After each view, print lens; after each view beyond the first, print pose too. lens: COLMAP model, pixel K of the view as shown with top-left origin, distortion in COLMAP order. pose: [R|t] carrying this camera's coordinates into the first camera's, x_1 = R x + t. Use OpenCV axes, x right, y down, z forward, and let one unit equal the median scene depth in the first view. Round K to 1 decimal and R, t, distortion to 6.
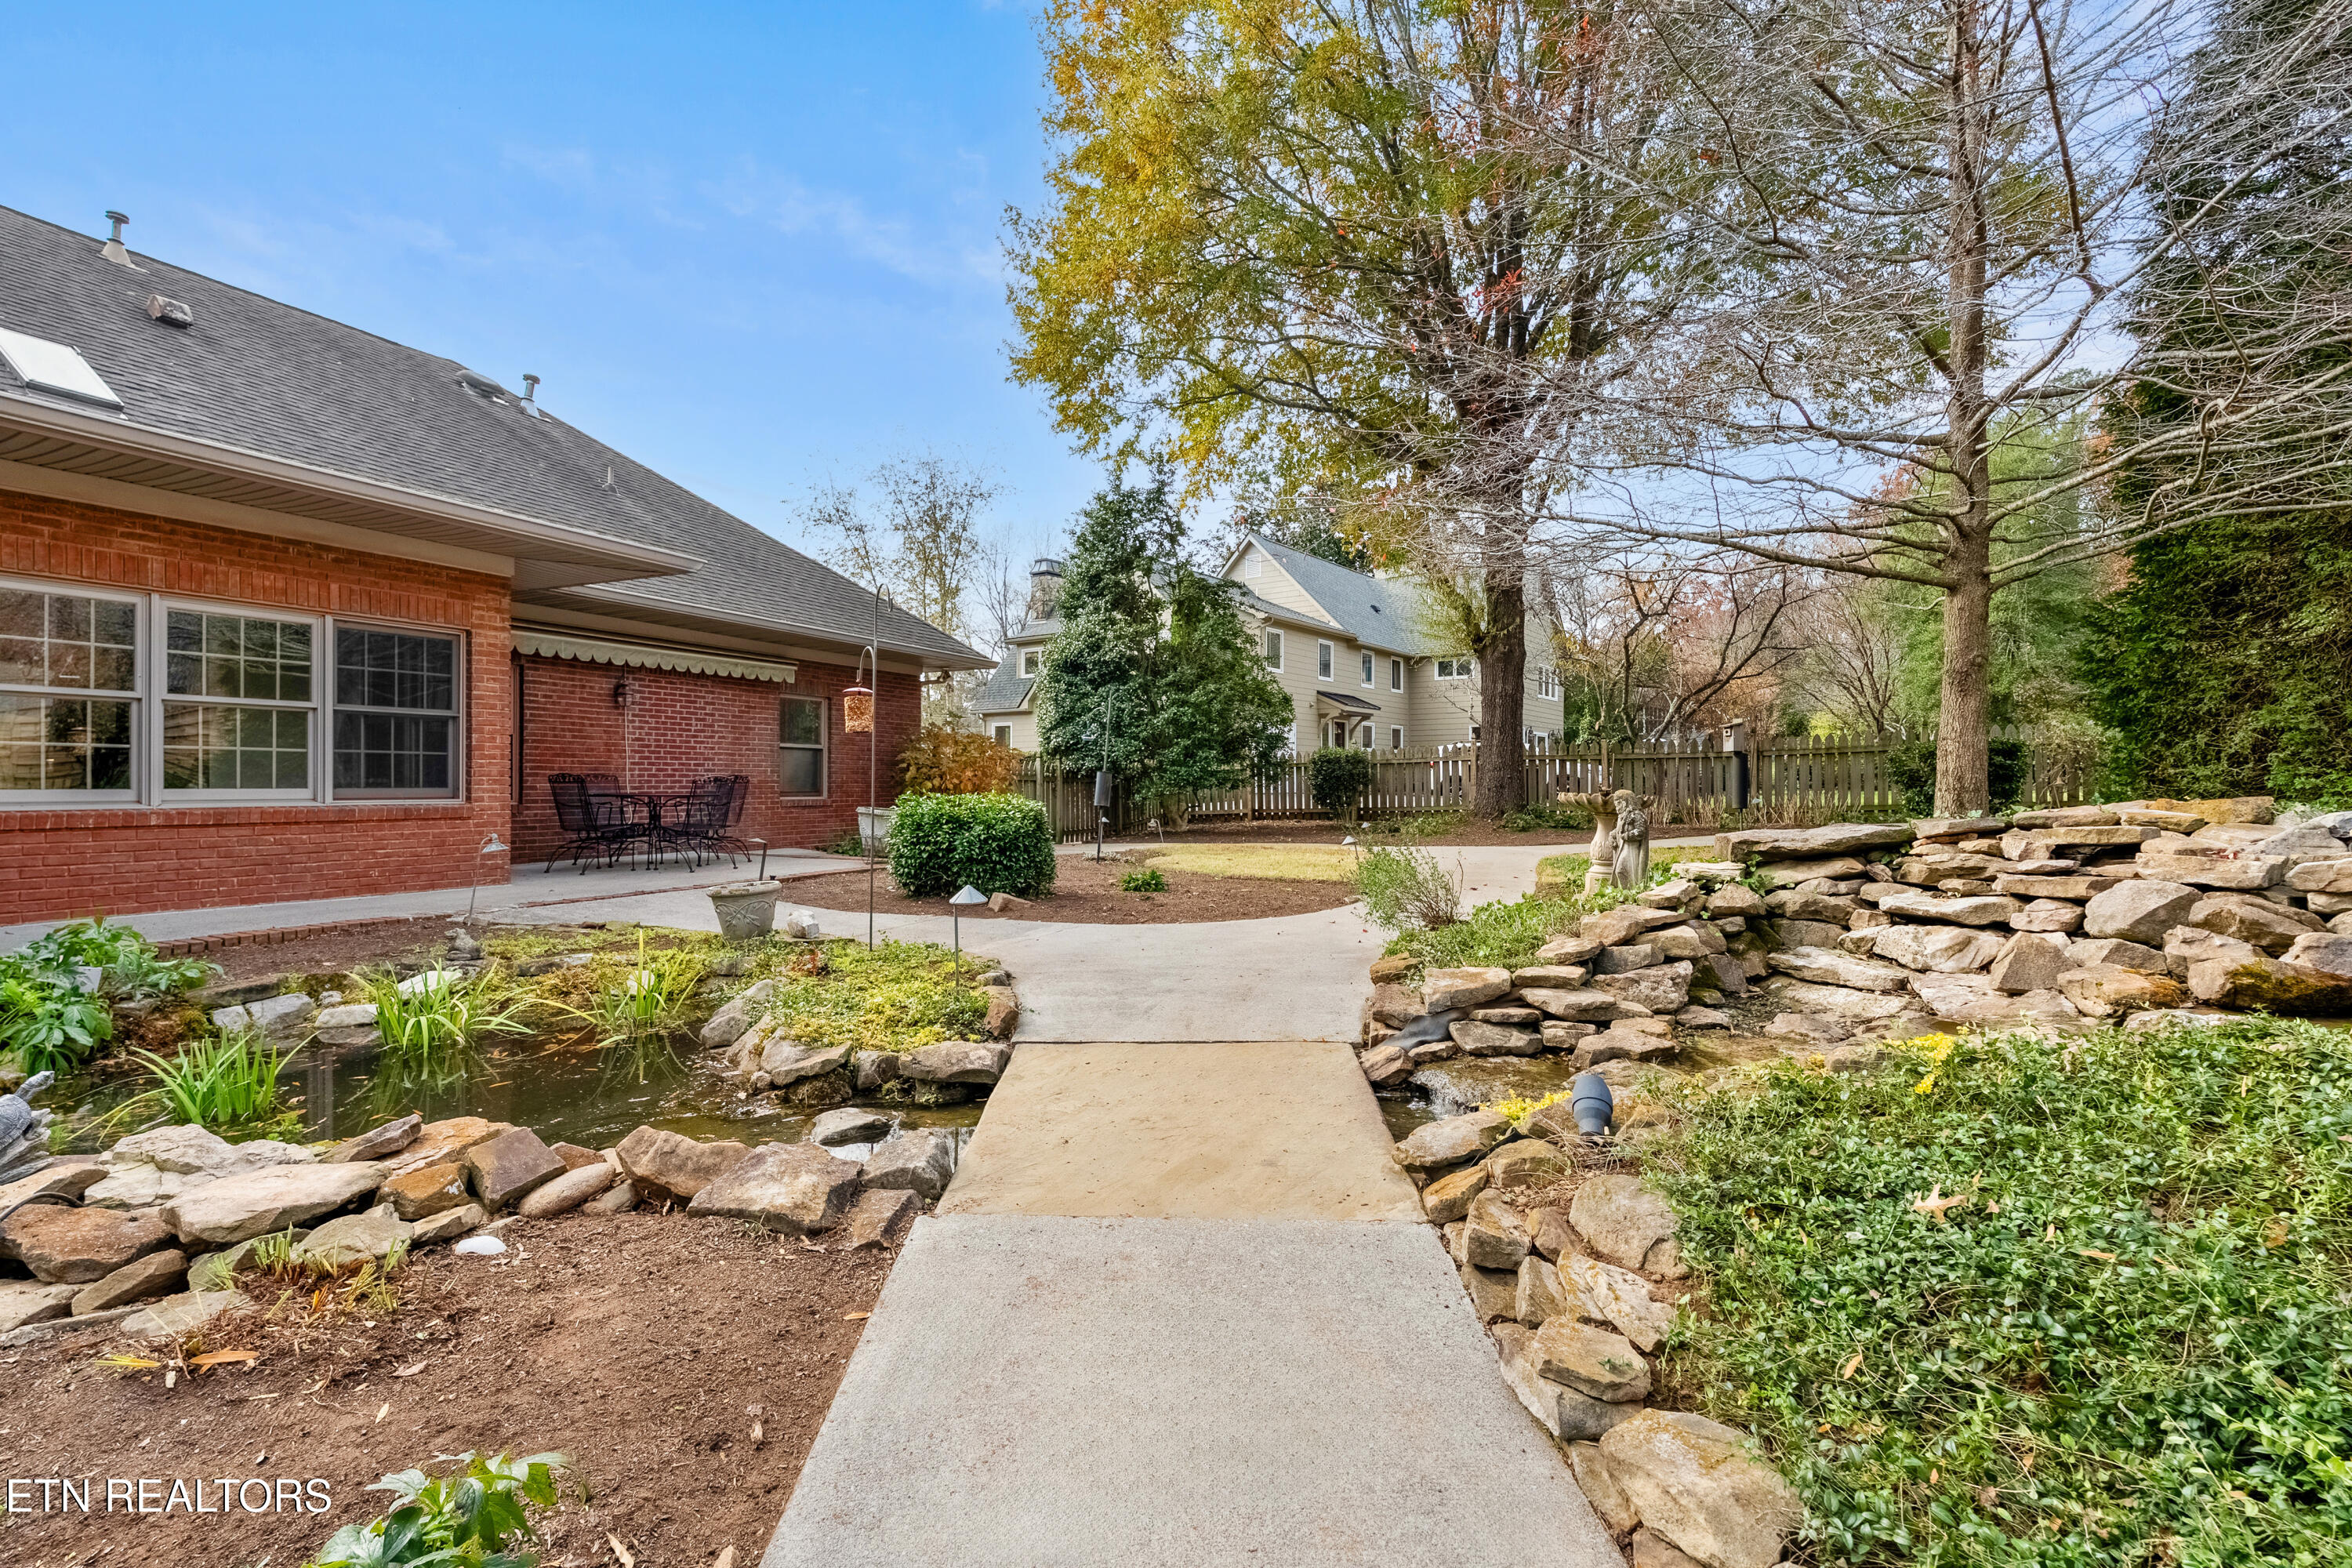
lens RADIAL K [[1067.7, 0, 1195.6], [0, 1067.7, 771.2], [0, 0, 1]] dist [-0.005445, 0.000864]
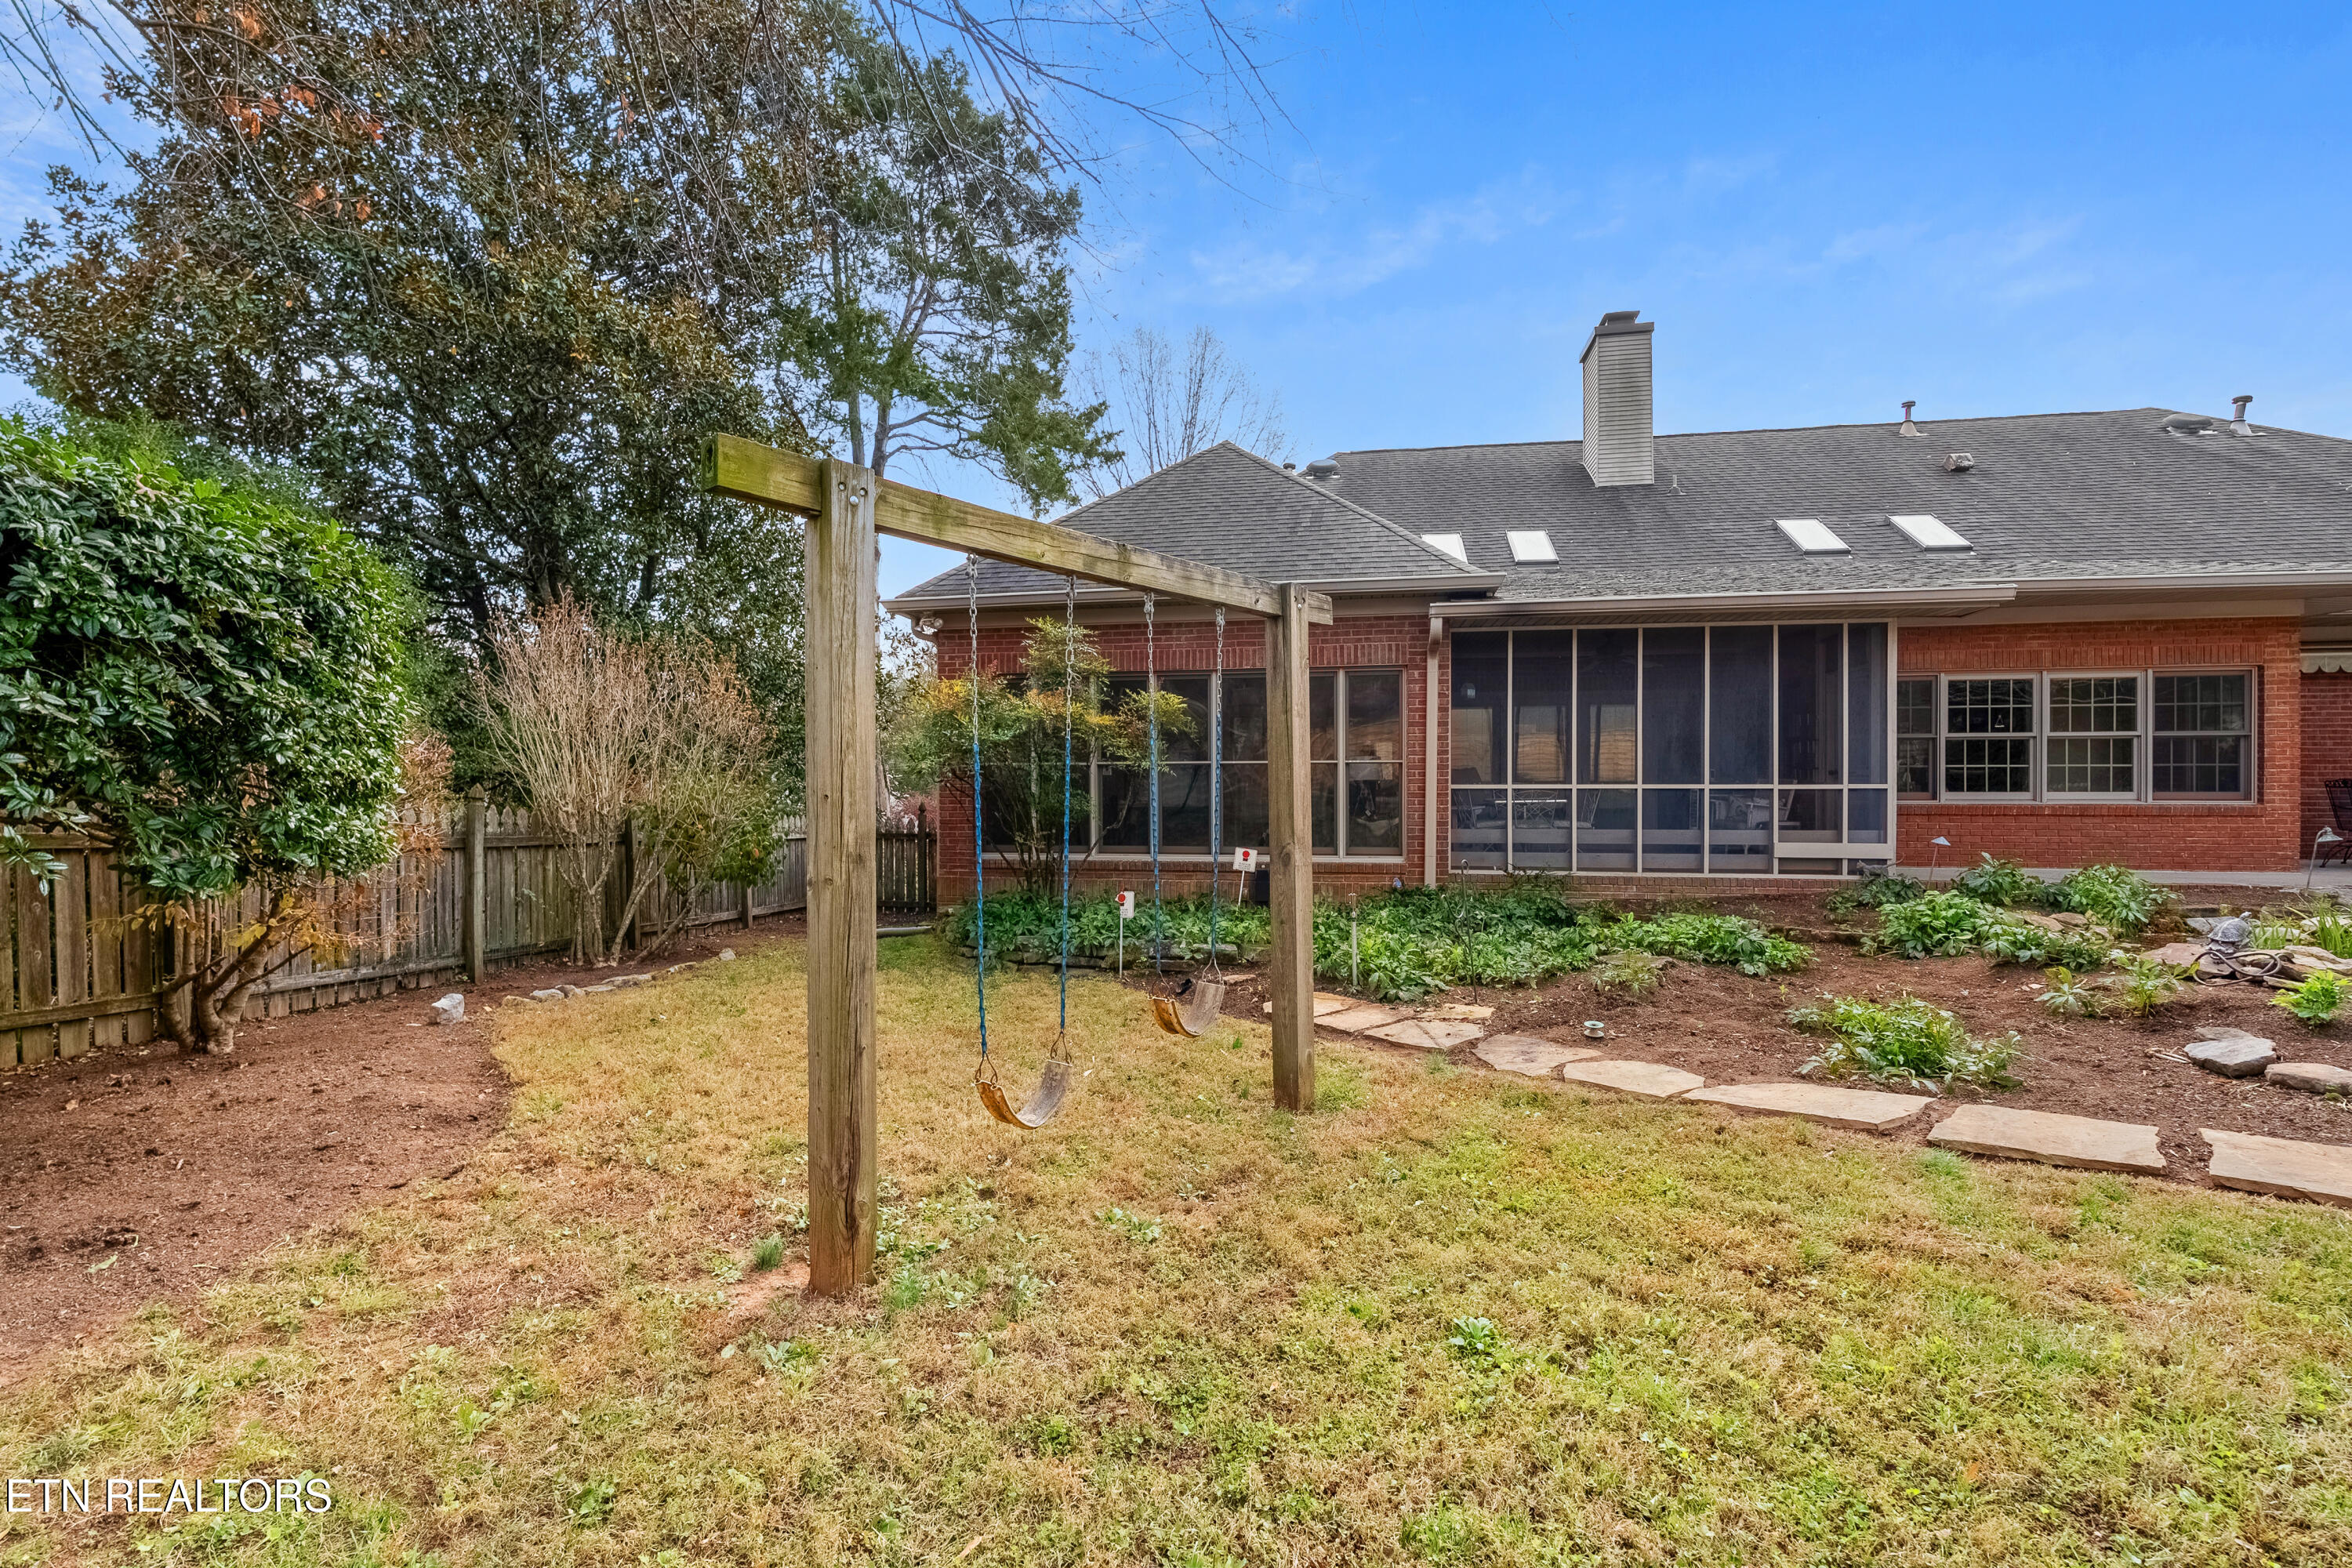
lens RADIAL K [[1067.7, 0, 1126.6], [0, 1067.7, 796.5], [0, 0, 1]] dist [-0.005445, 0.000864]
pose [[0.262750, 0.002826, -0.964860, 0.181881], [0.012106, 0.999907, 0.006225, -0.003040], [0.964788, -0.013317, 0.262691, -0.659426]]
